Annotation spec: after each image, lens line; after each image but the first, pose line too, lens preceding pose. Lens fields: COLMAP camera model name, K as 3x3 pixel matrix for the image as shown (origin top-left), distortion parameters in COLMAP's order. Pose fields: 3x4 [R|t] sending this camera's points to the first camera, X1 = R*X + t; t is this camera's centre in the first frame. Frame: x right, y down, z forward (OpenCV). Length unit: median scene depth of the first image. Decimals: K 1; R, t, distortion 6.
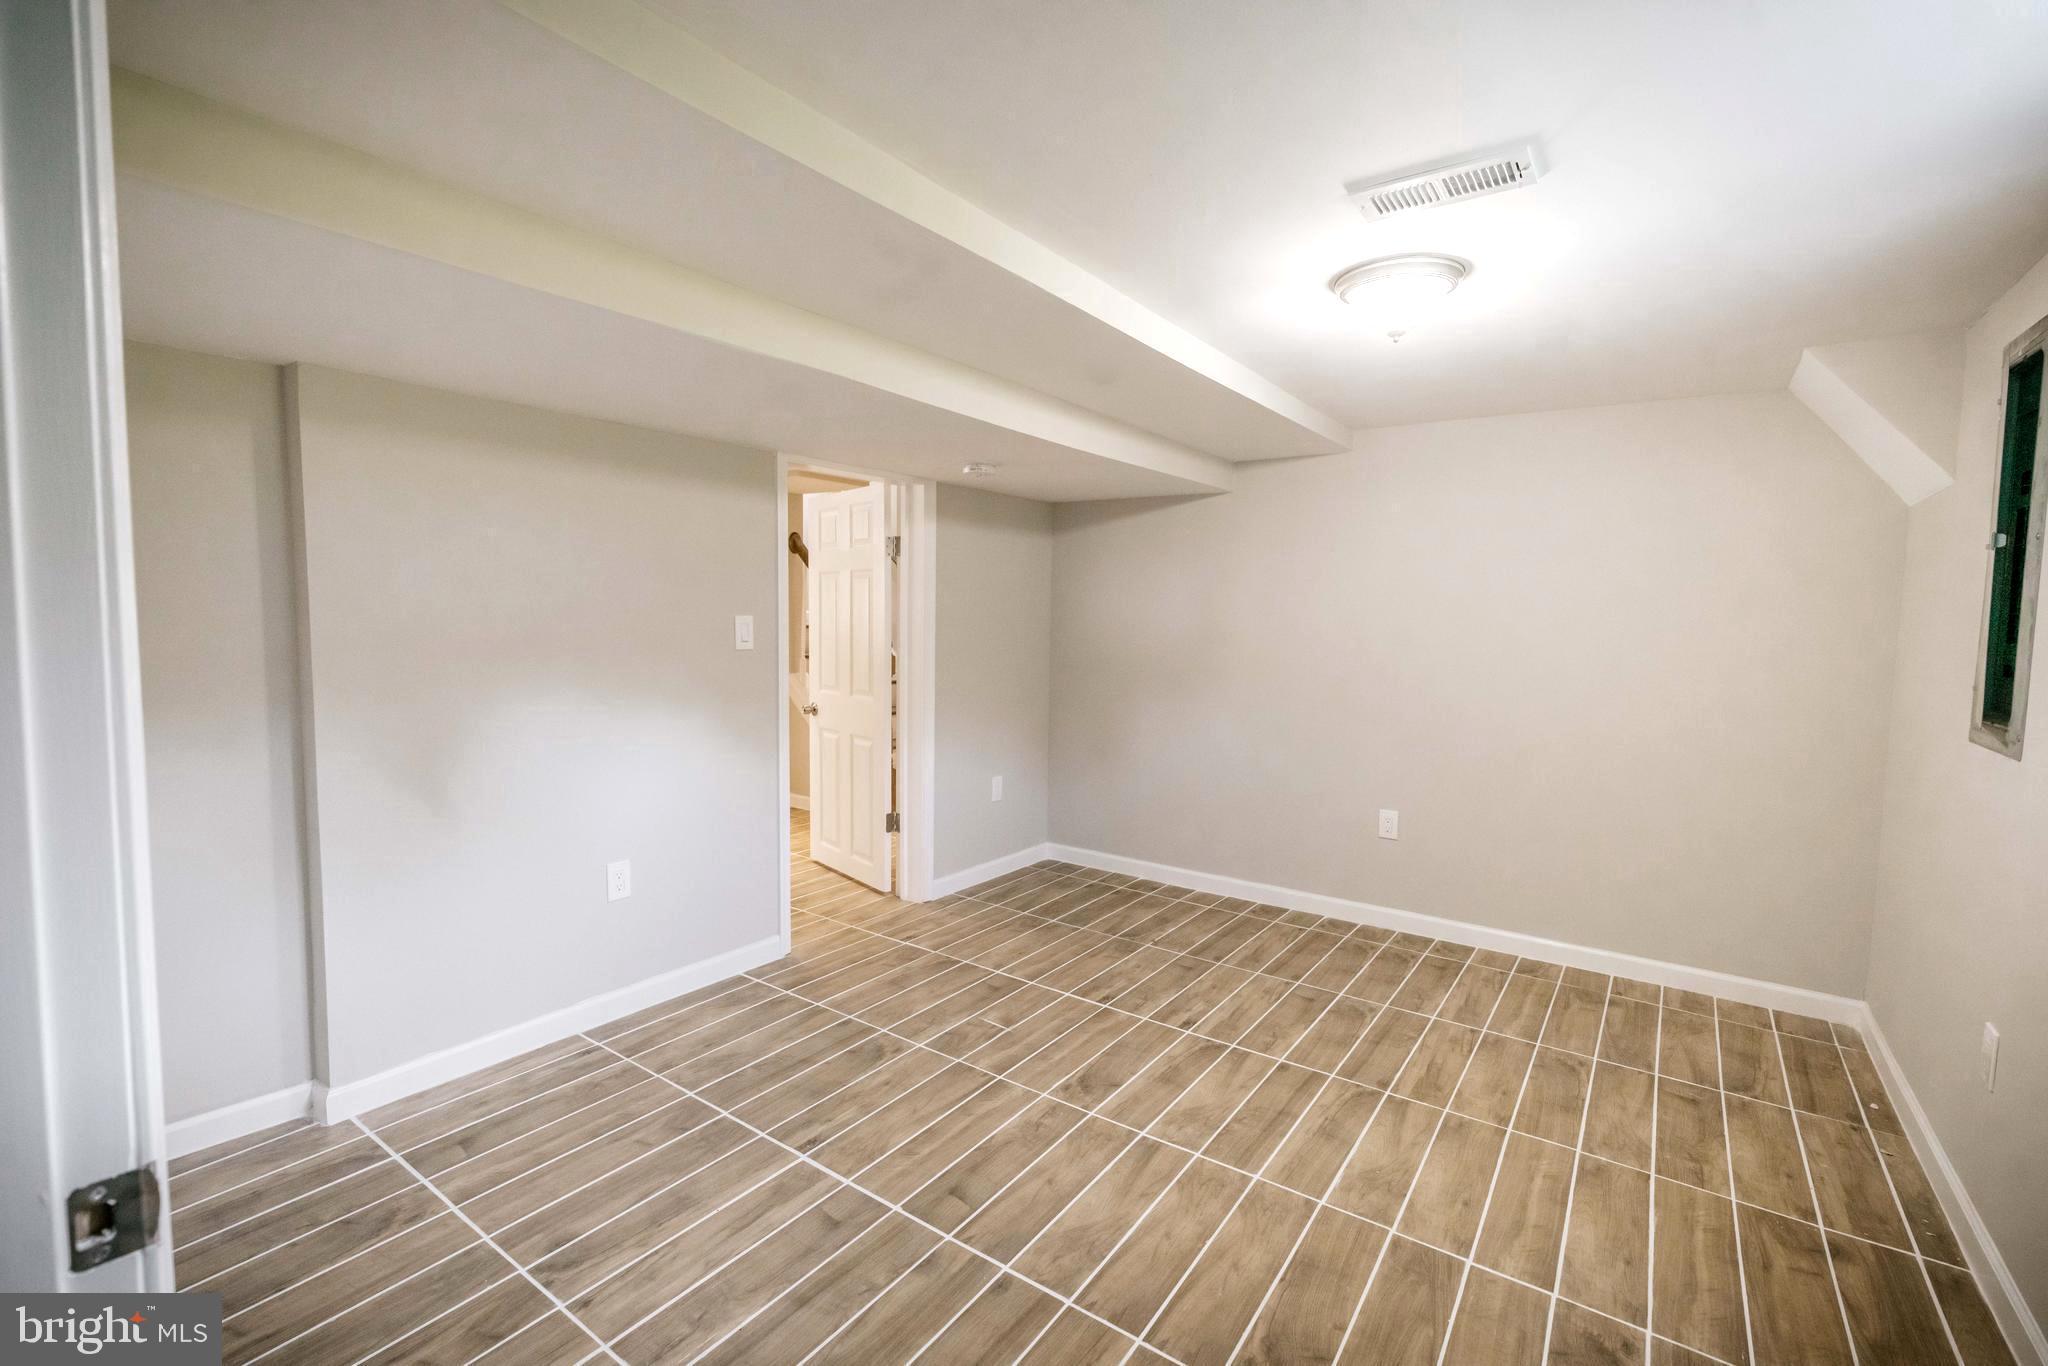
lens RADIAL K [[912.2, 0, 1014.5], [0, 912.2, 676.6], [0, 0, 1]] dist [-0.003696, 0.000777]
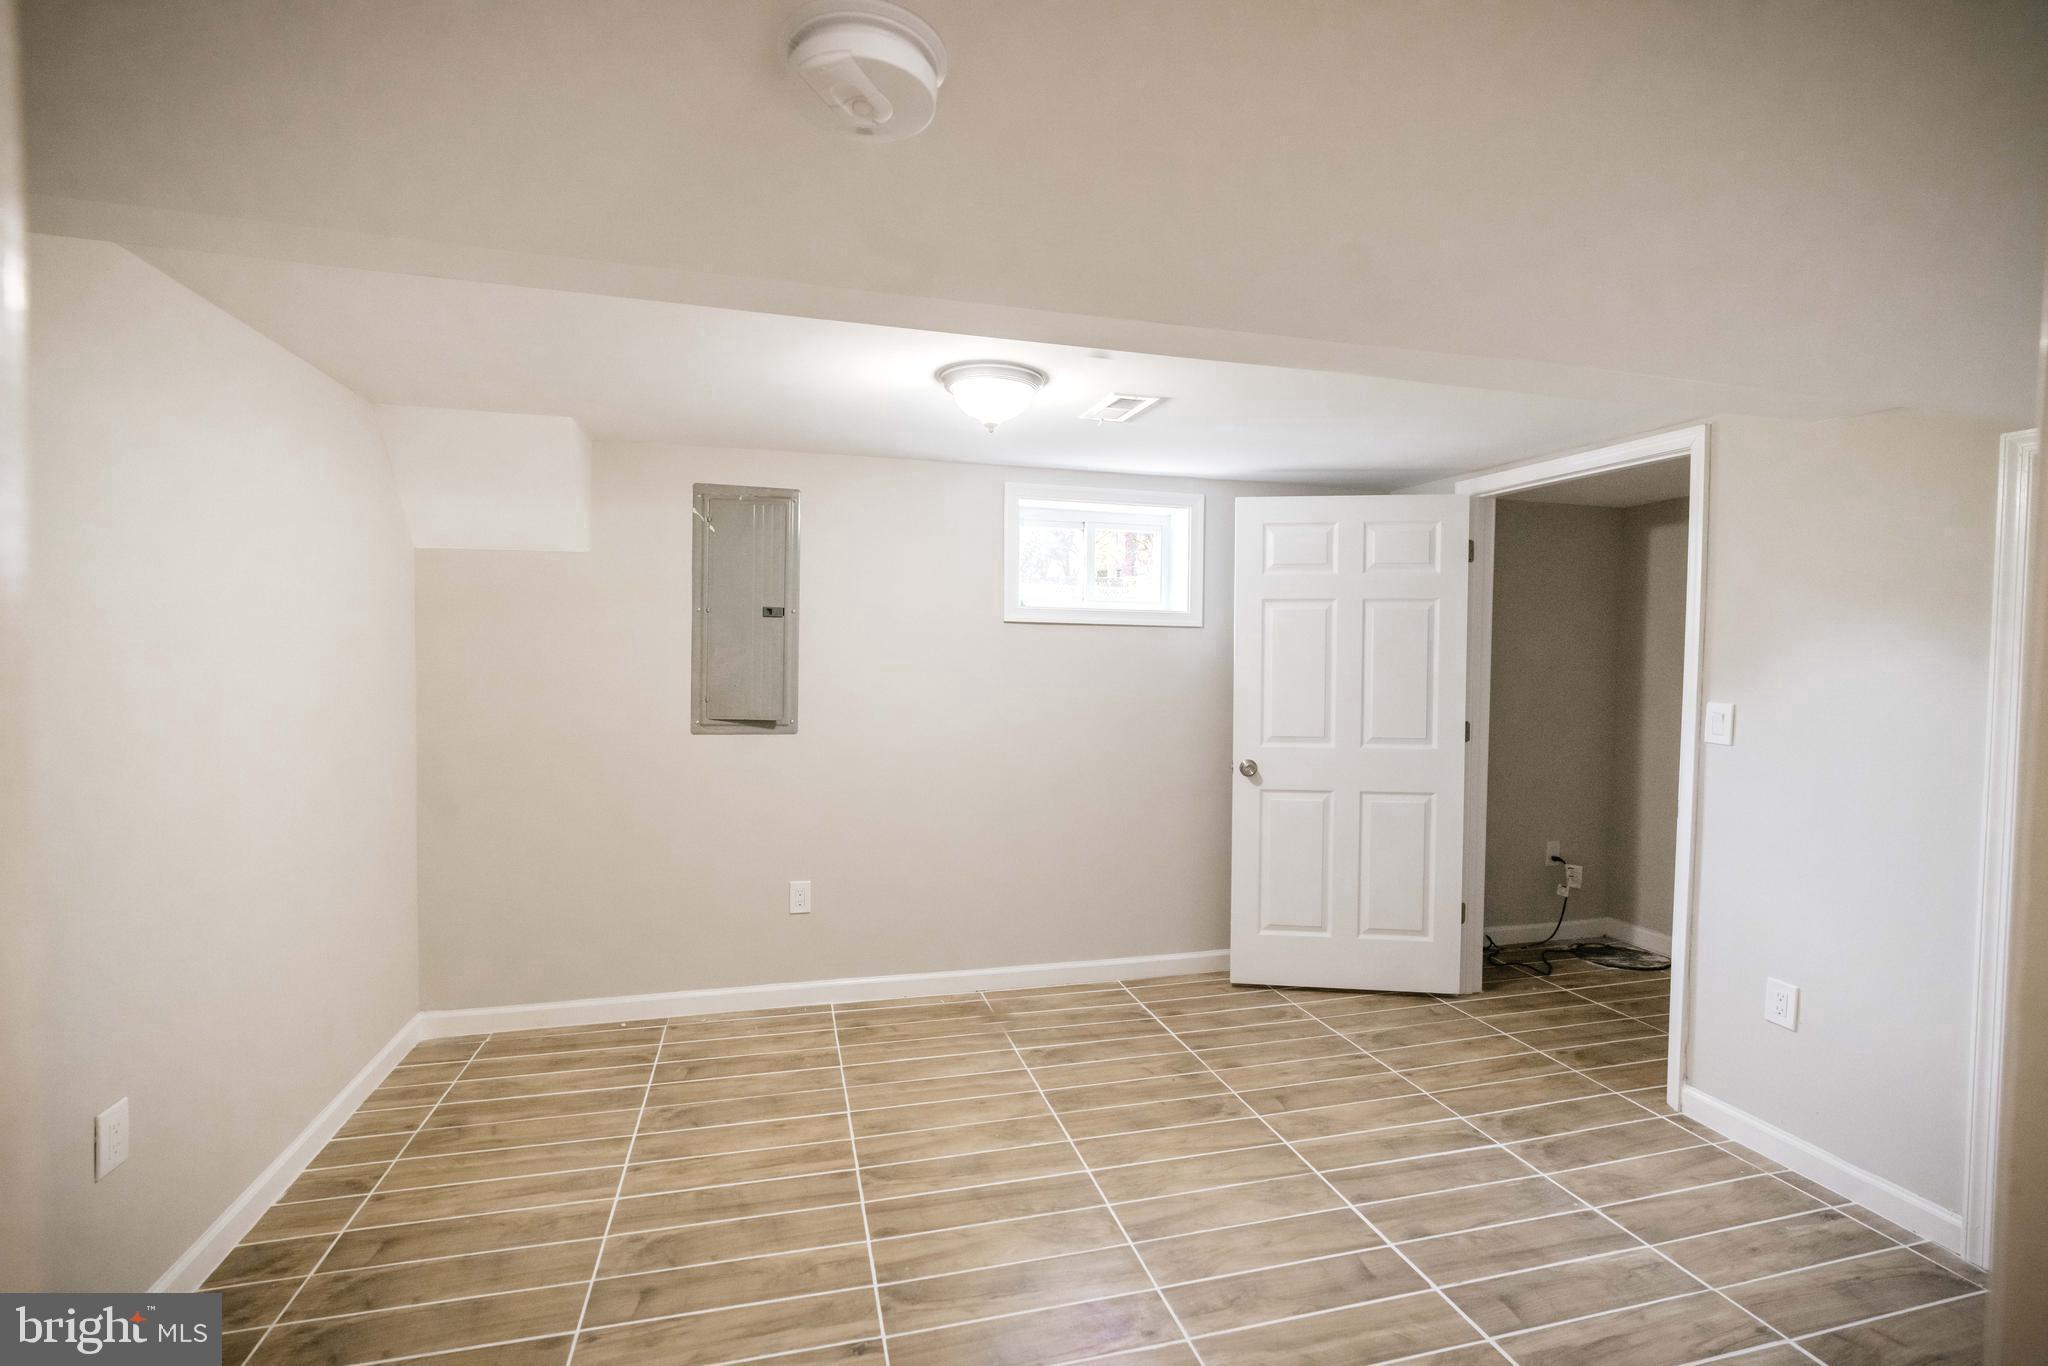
lens RADIAL K [[912.2, 0, 1014.5], [0, 912.2, 676.6], [0, 0, 1]] dist [-0.003696, 0.000777]
pose [[-0.773536, -0.046193, 0.632066, -0.299860], [0.017557, 0.995395, 0.094234, -0.143453], [-0.633509, 0.083991, -0.769163, 1.619536]]
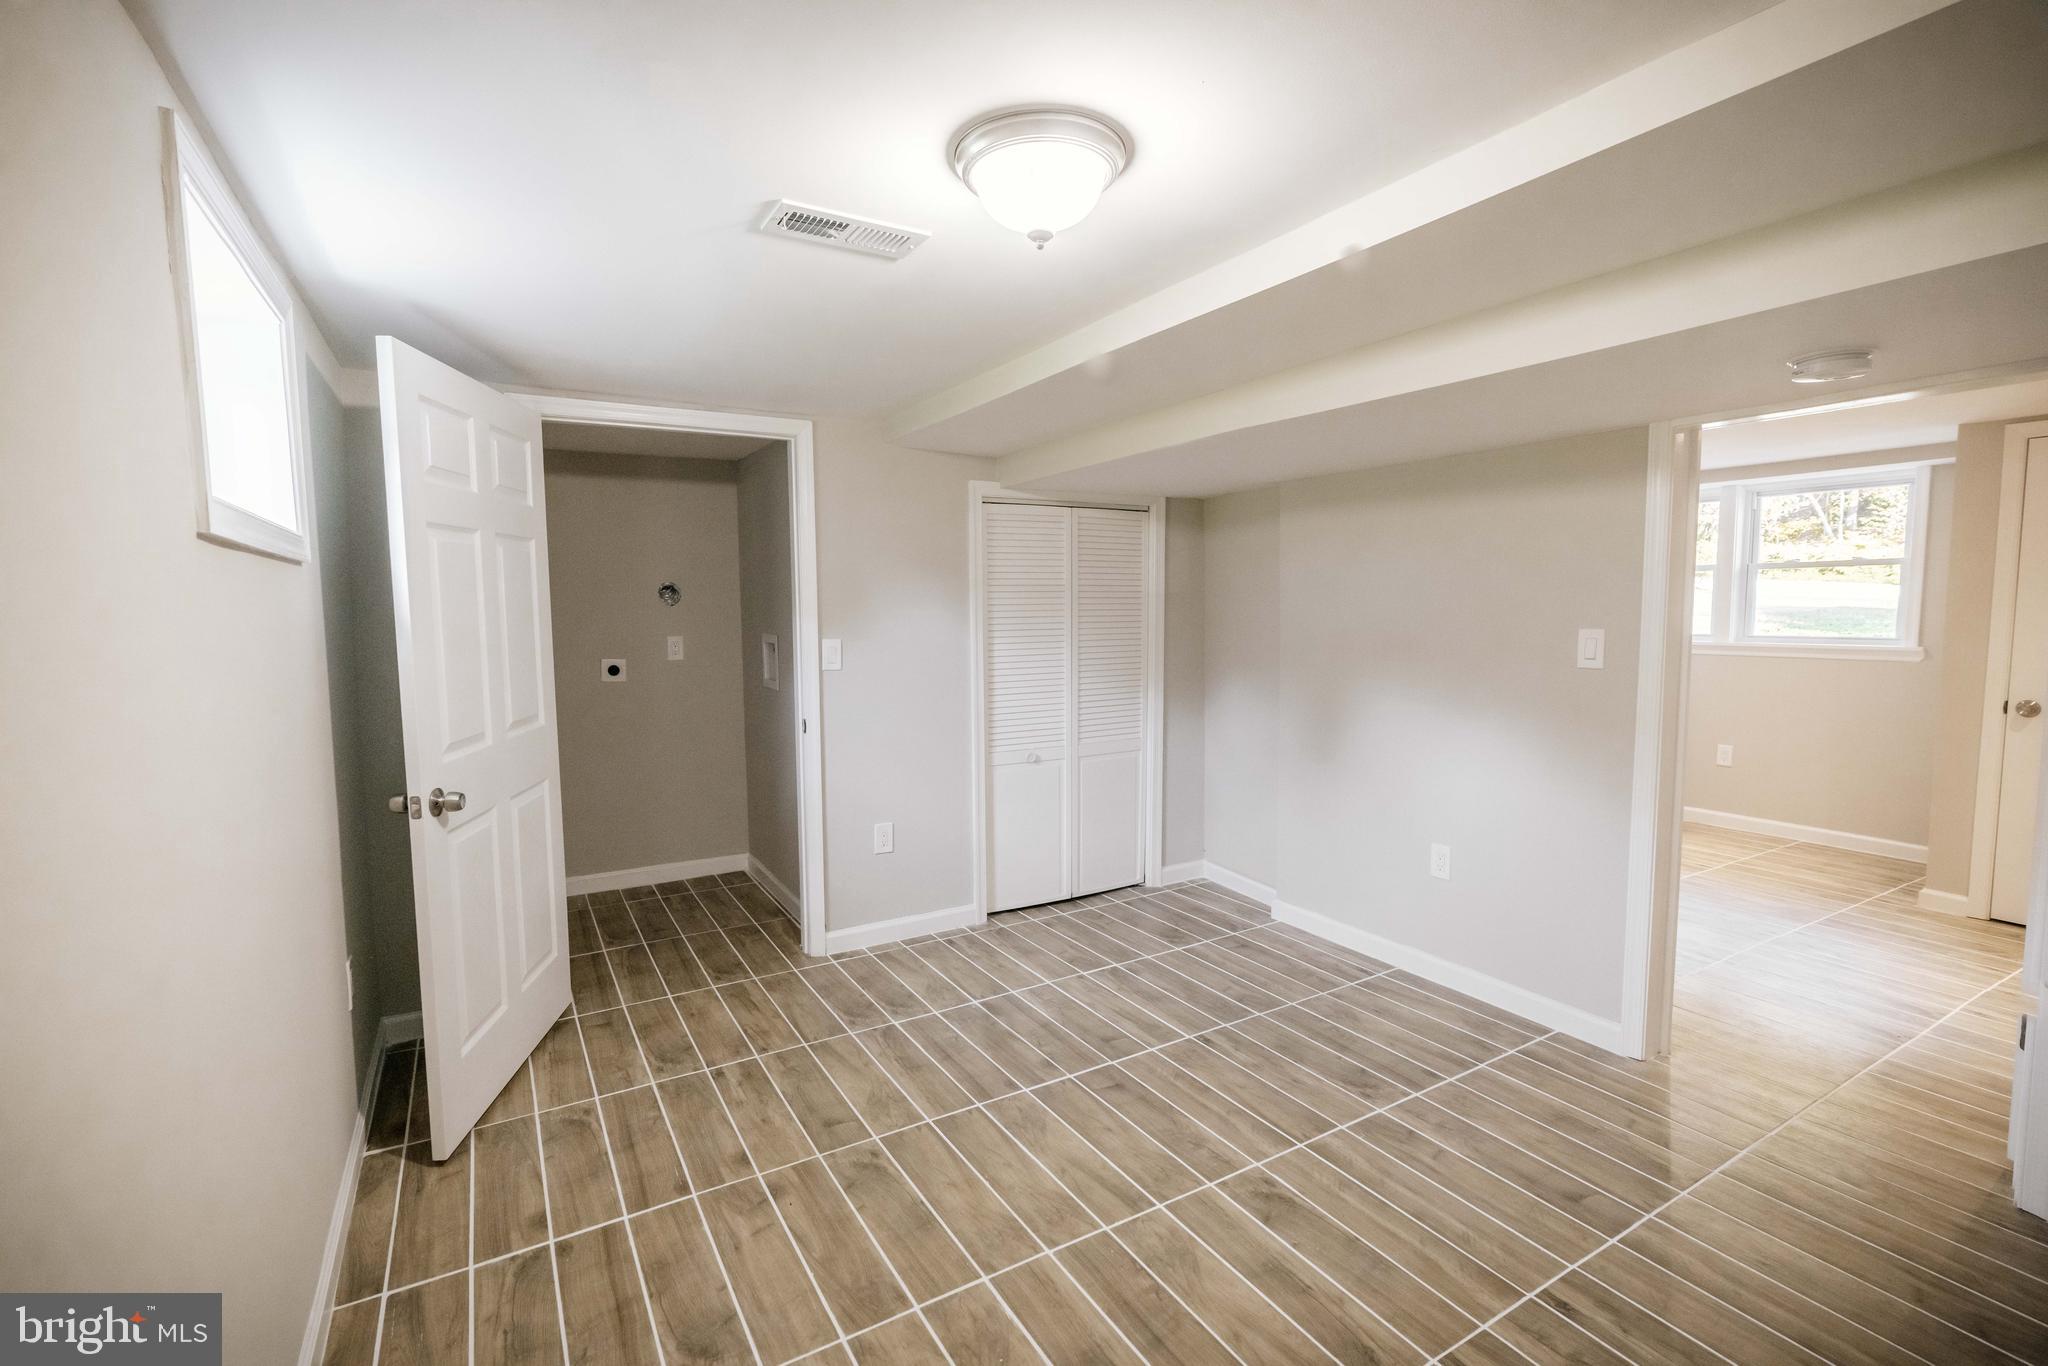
lens RADIAL K [[912.2, 0, 1014.5], [0, 912.2, 676.6], [0, 0, 1]] dist [-0.003696, 0.000777]
pose [[-0.406223, 0.058846, -0.911877, 0.928360], [-0.062490, 0.993799, 0.091970, -0.087683], [0.911635, 0.094343, -0.400027, 1.105250]]
